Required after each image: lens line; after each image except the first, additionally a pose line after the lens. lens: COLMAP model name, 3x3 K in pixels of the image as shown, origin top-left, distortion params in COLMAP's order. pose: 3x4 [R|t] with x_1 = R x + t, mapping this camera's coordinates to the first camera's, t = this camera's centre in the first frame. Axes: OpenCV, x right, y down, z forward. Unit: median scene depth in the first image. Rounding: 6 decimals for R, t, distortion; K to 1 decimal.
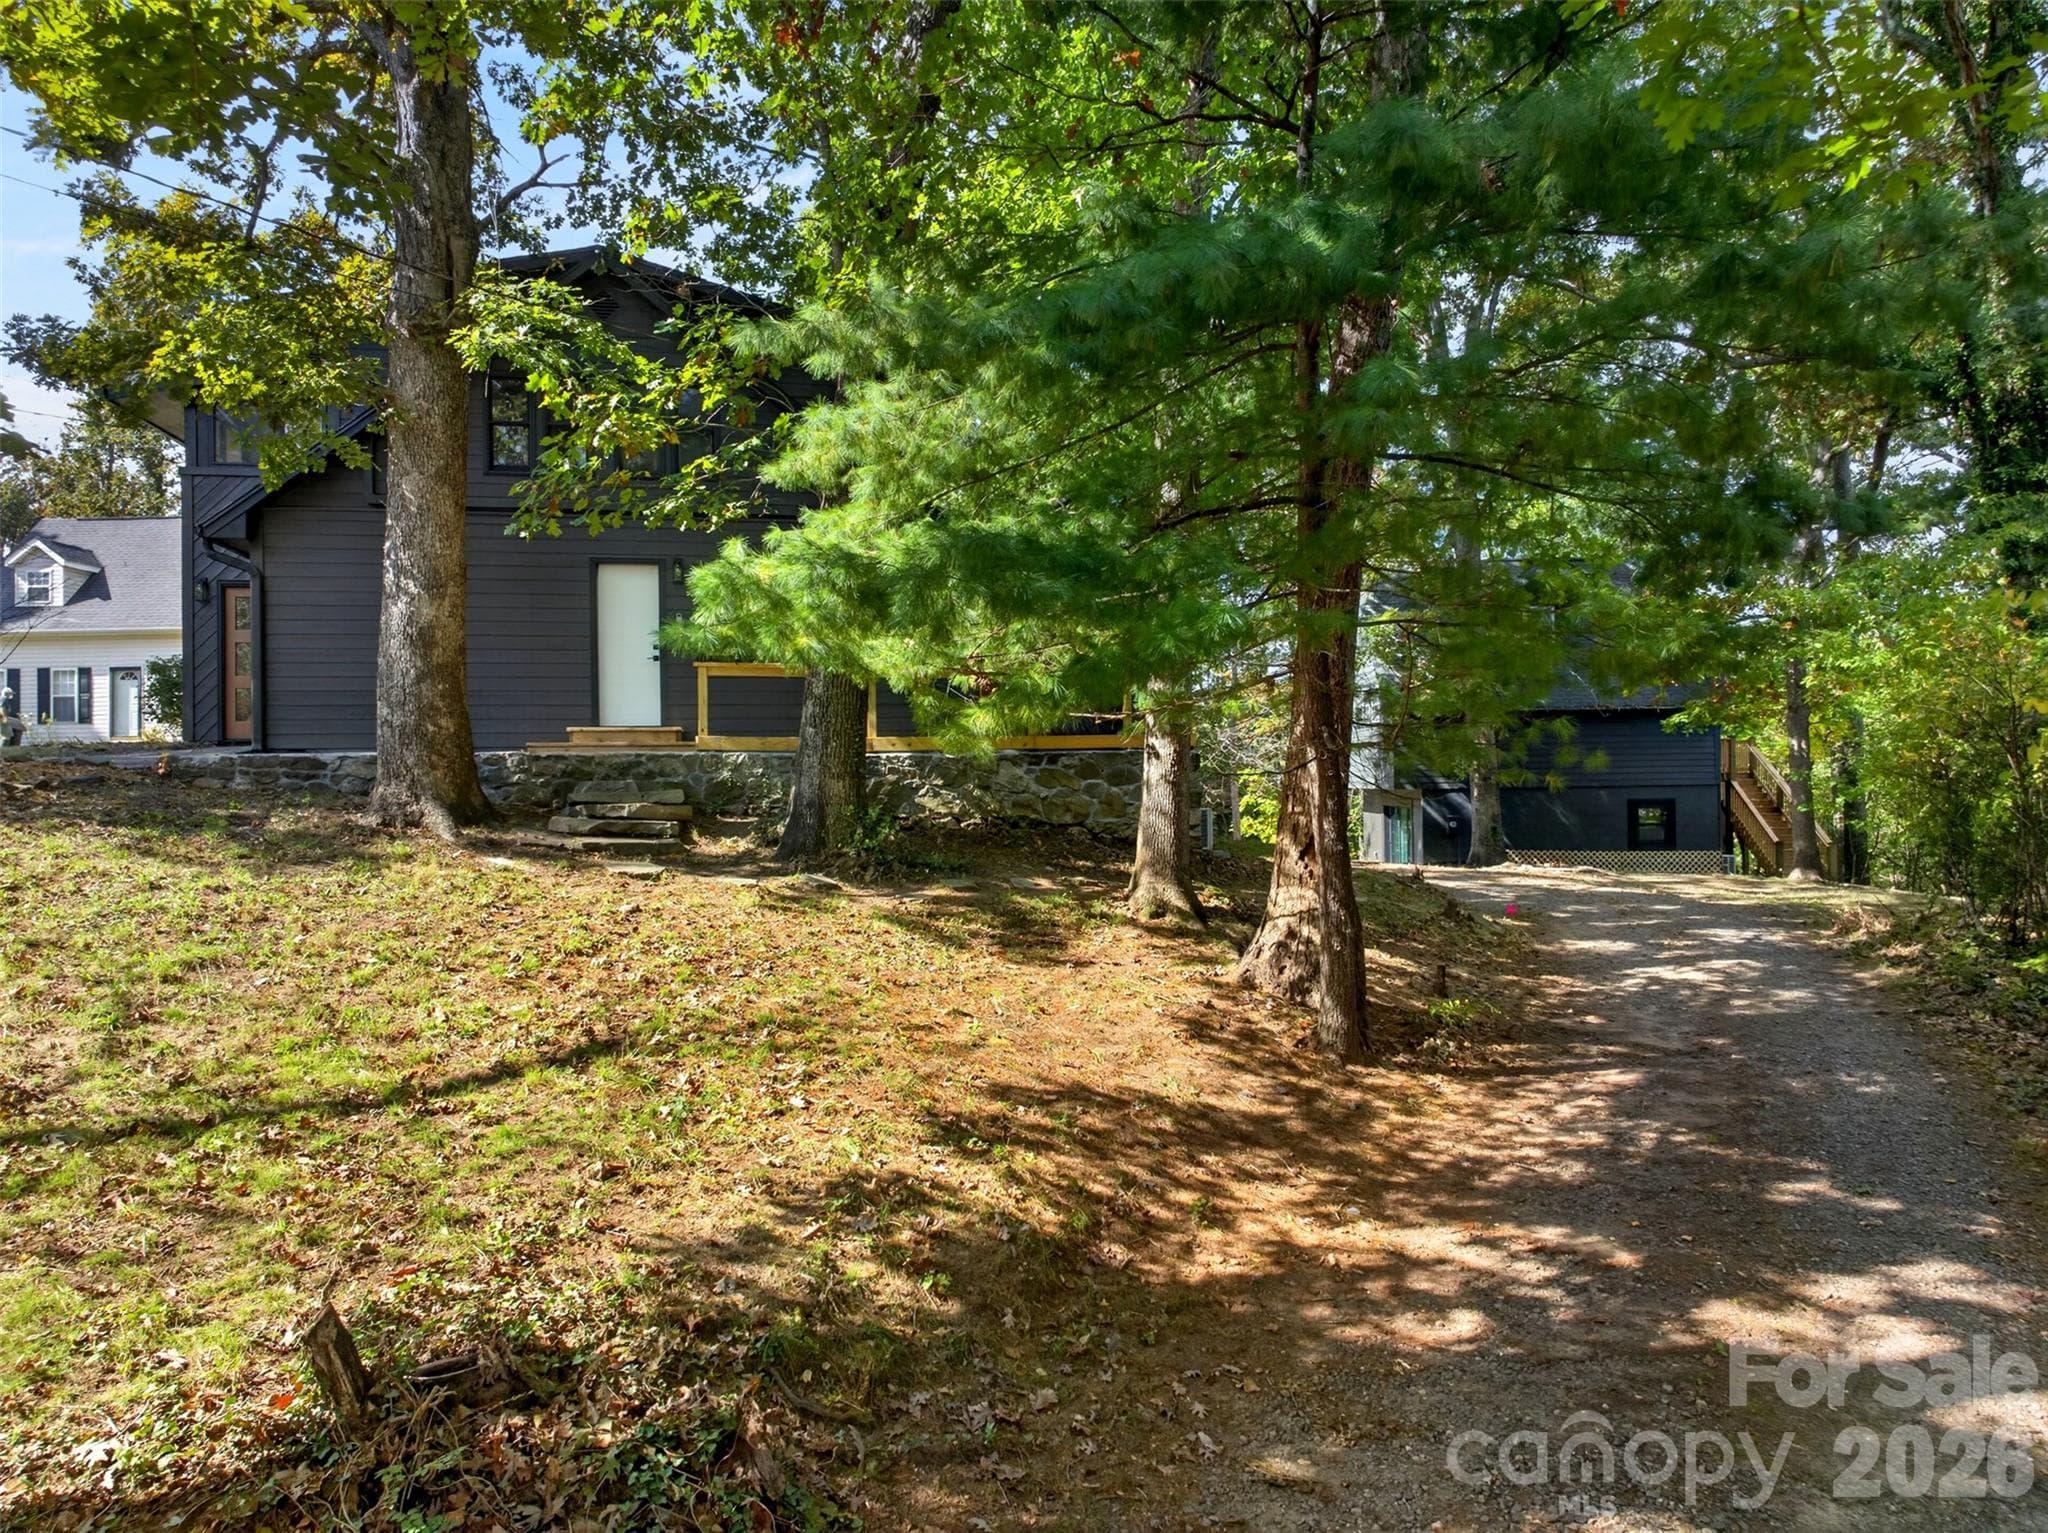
lens RADIAL K [[1437.0, 0, 1024.5], [0, 1437.0, 758.5], [0, 0, 1]] dist [-0.003946, -0.001410]
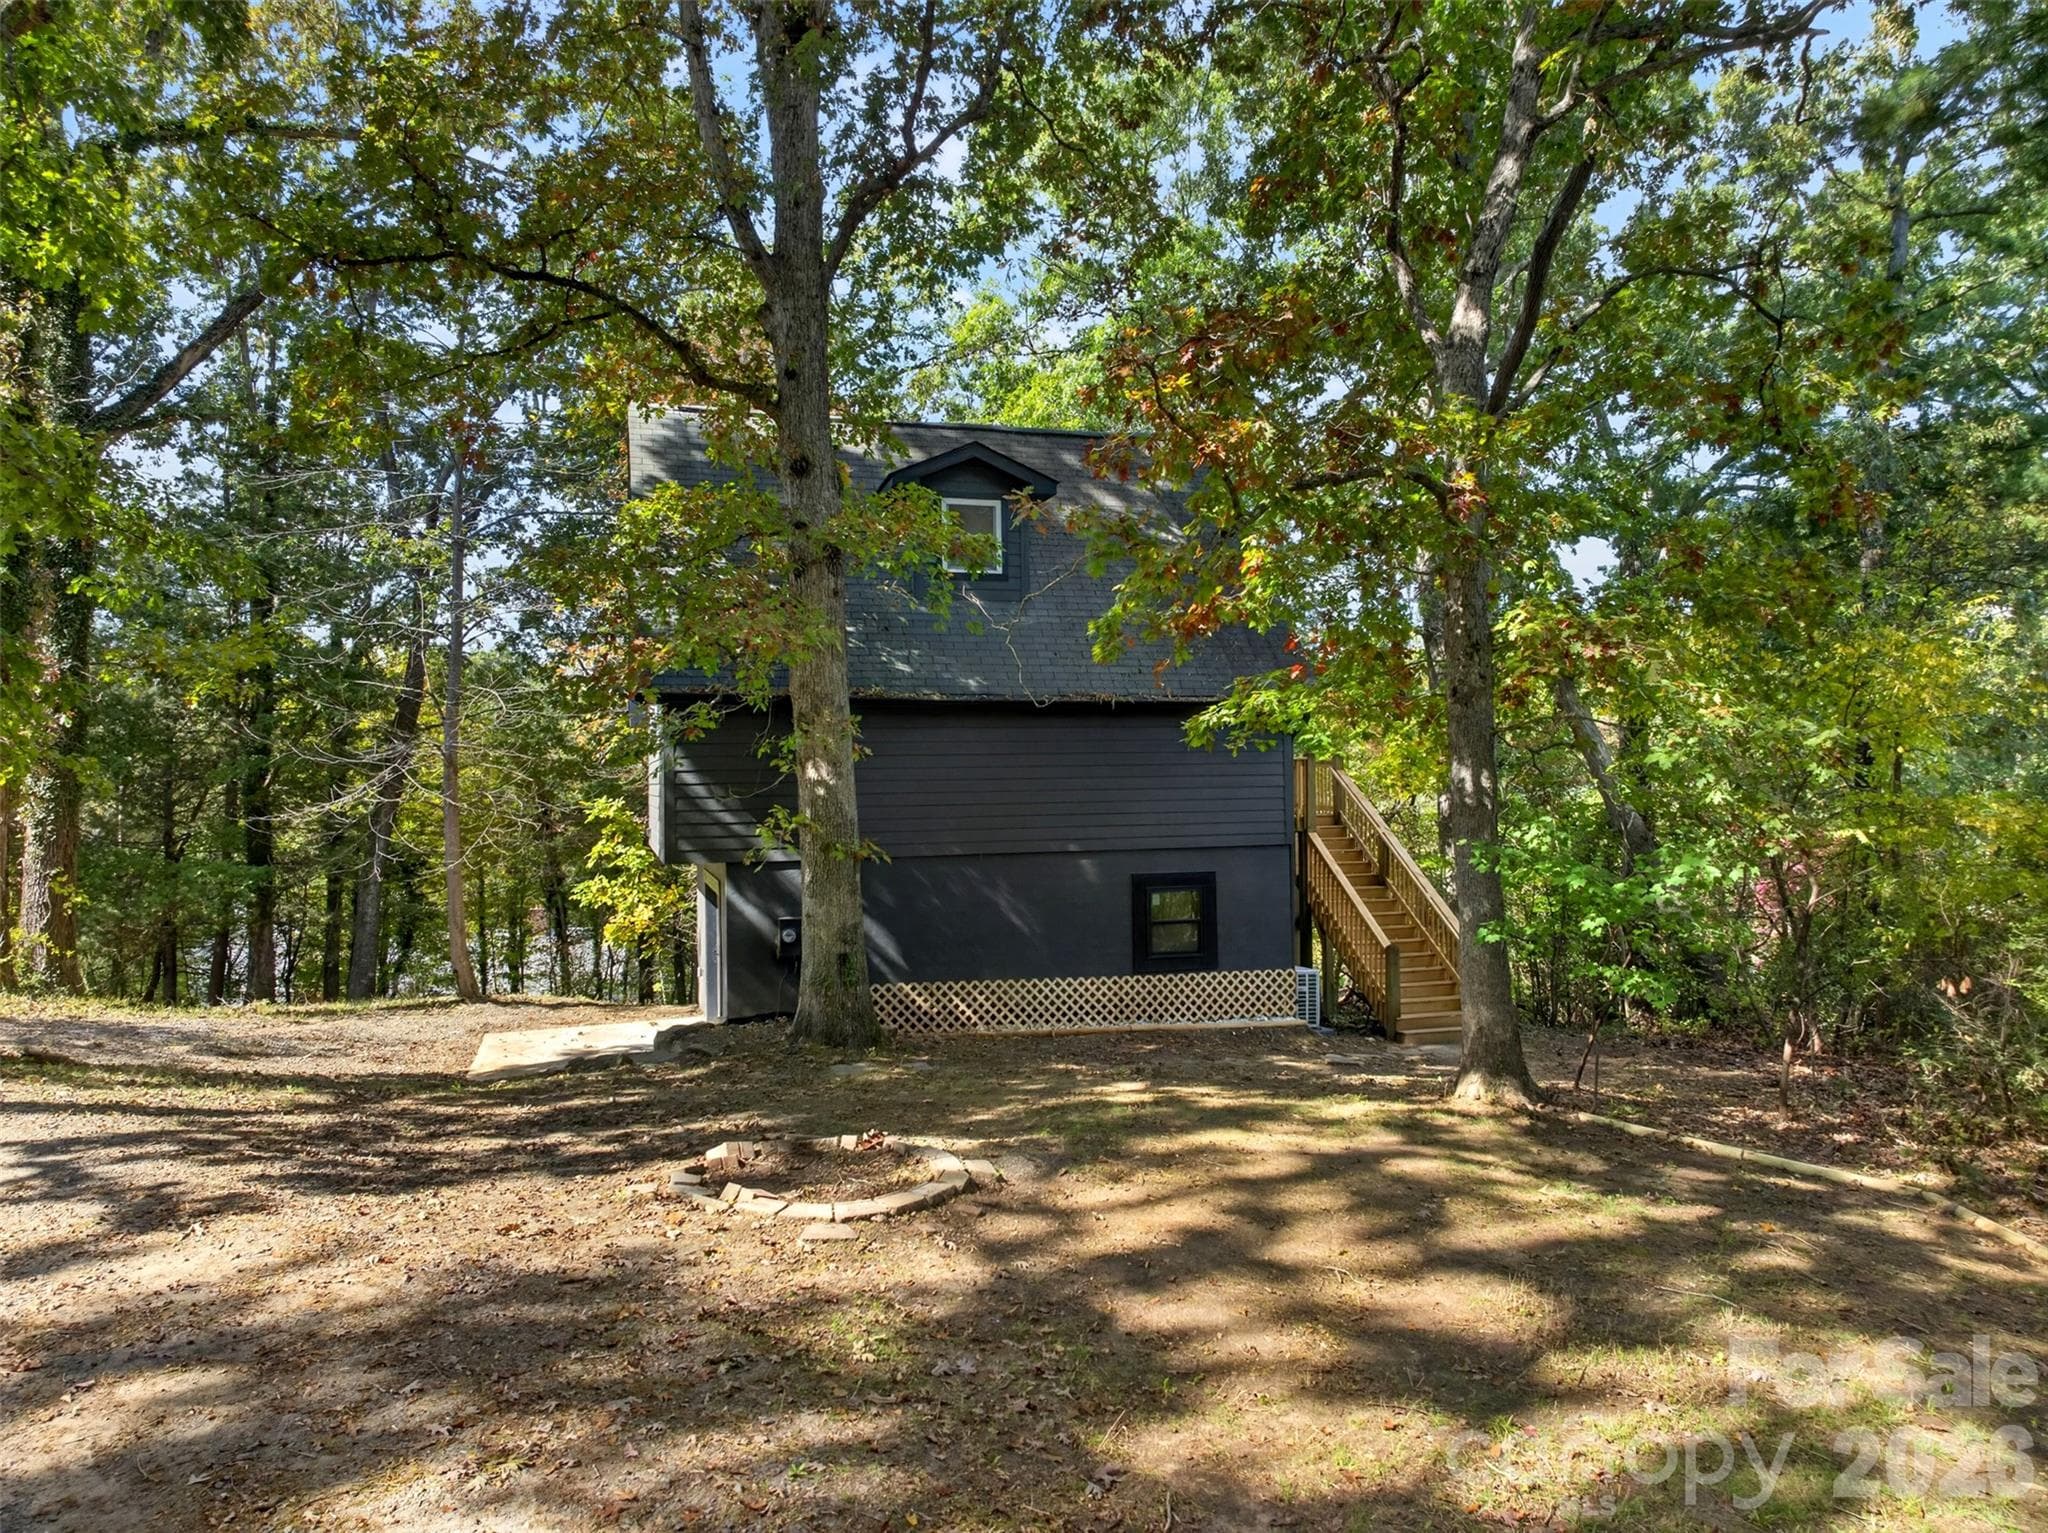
lens RADIAL K [[1437.0, 0, 1023.7], [0, 1437.0, 768.2], [0, 0, 1]] dist [-0.003946, -0.001410]
pose [[0.960966, 0.000865, 0.276666, 0.237531], [-0.000917, 1.000000, 0.000059, -0.010370], [-0.276666, -0.000310, 0.960966, 0.508655]]
